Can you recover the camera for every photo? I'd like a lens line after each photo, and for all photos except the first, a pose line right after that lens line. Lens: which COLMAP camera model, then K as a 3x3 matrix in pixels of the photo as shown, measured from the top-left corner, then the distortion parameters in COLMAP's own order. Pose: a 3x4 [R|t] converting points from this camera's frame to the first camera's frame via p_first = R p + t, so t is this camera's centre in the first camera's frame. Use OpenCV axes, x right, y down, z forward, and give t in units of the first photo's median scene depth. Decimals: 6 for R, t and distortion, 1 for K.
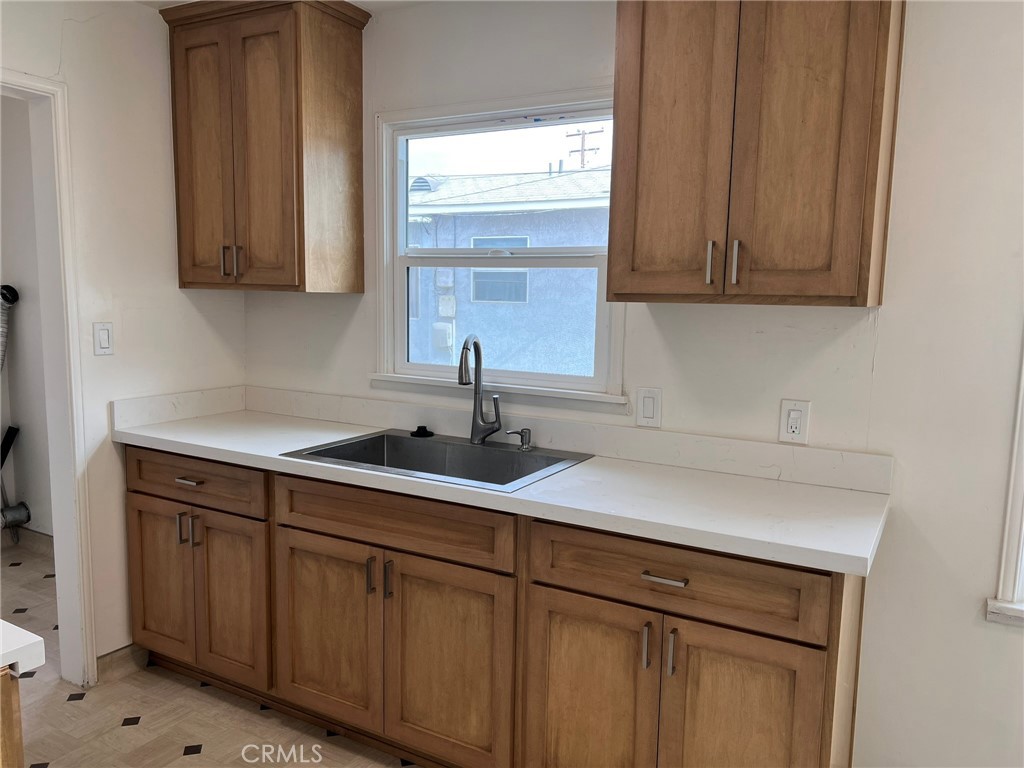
lens RADIAL K [[771.9, 0, 520.3], [0, 771.9, 388.4], [0, 0, 1]] dist [0.073398, -0.085856]
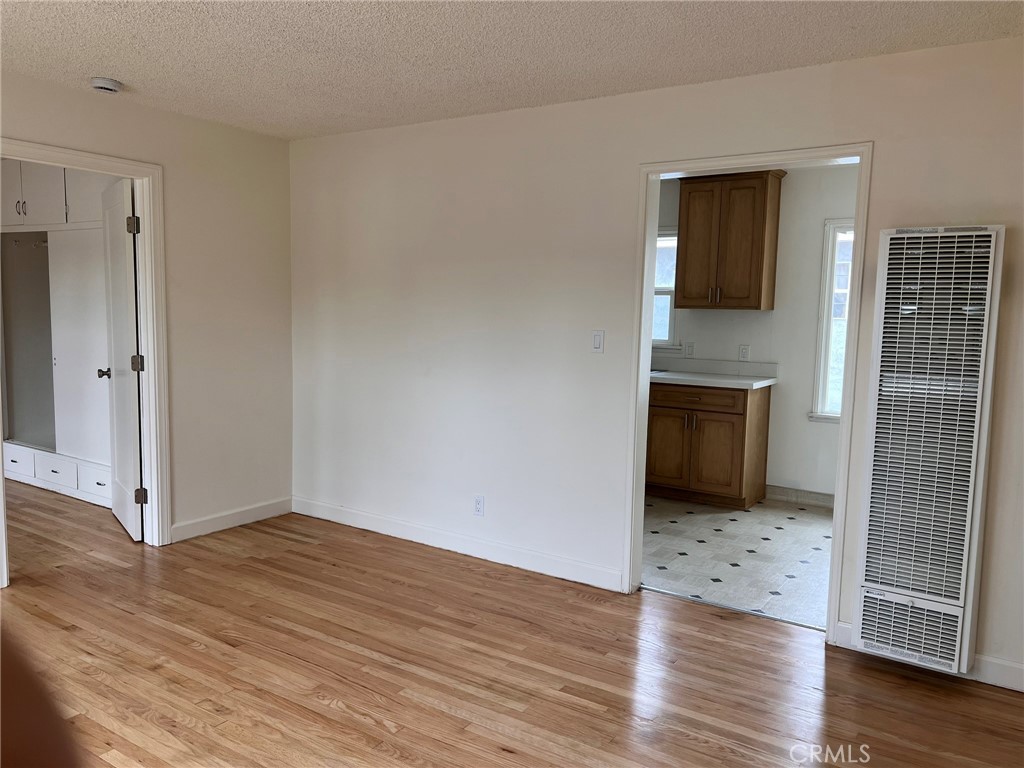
lens RADIAL K [[773.5, 0, 512.0], [0, 773.5, 384.0], [0, 0, 1]] dist [0.119160, -0.090865]
pose [[0.996681, 0.007262, -0.081082, -0.259821], [-0.009278, 0.999656, -0.024515, 0.251687], [0.080876, 0.025186, 0.996406, -1.983446]]
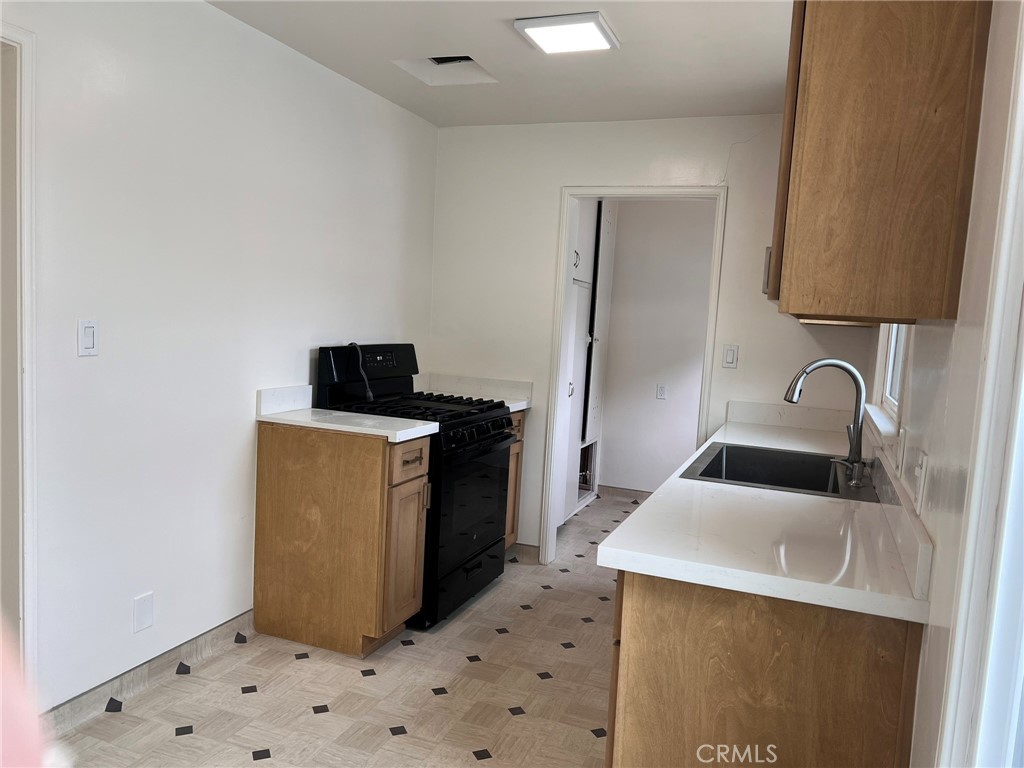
lens RADIAL K [[771.9, 0, 520.3], [0, 771.9, 388.4], [0, 0, 1]] dist [0.073398, -0.085856]
pose [[0.147626, 0.077777, -0.985980, 1.140245], [-0.174565, 0.983302, 0.051429, -0.017955], [0.973516, 0.164525, 0.158738, 0.569010]]
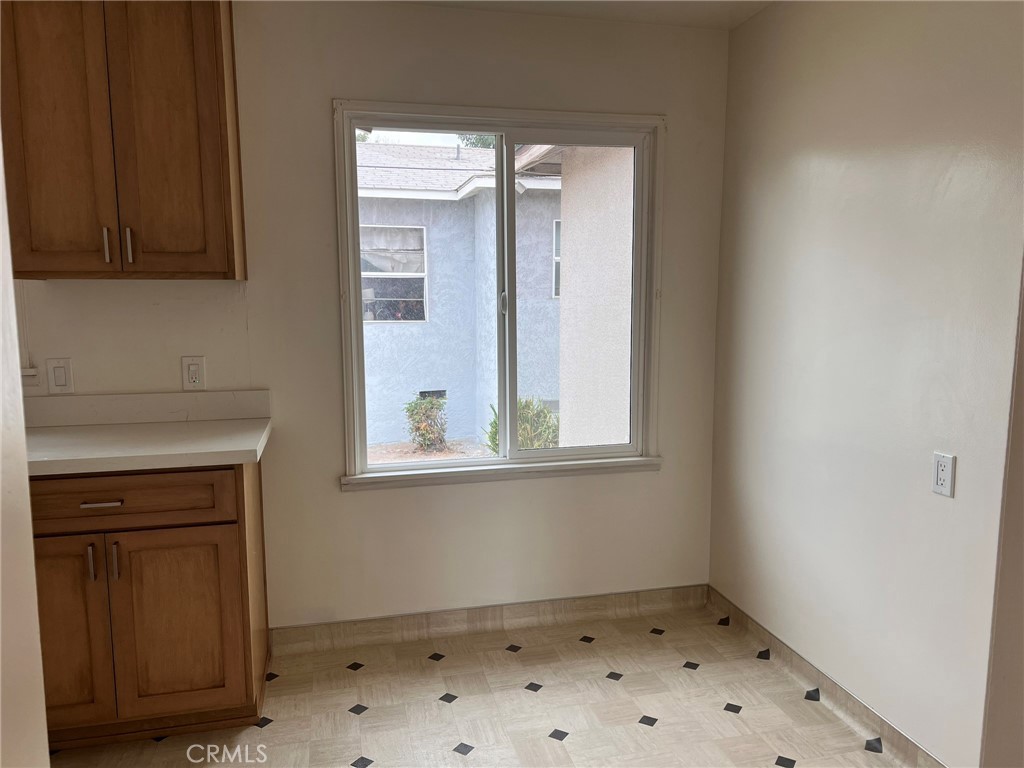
lens RADIAL K [[758.4, 0, 529.5], [0, 758.4, 391.1], [0, 0, 1]] dist [0.008100, -0.000151]
pose [[0.718813, -0.114582, 0.685696, -0.121338], [0.102729, 0.993003, 0.058243, 0.062754], [-0.687572, 0.028575, 0.725554, -0.310945]]
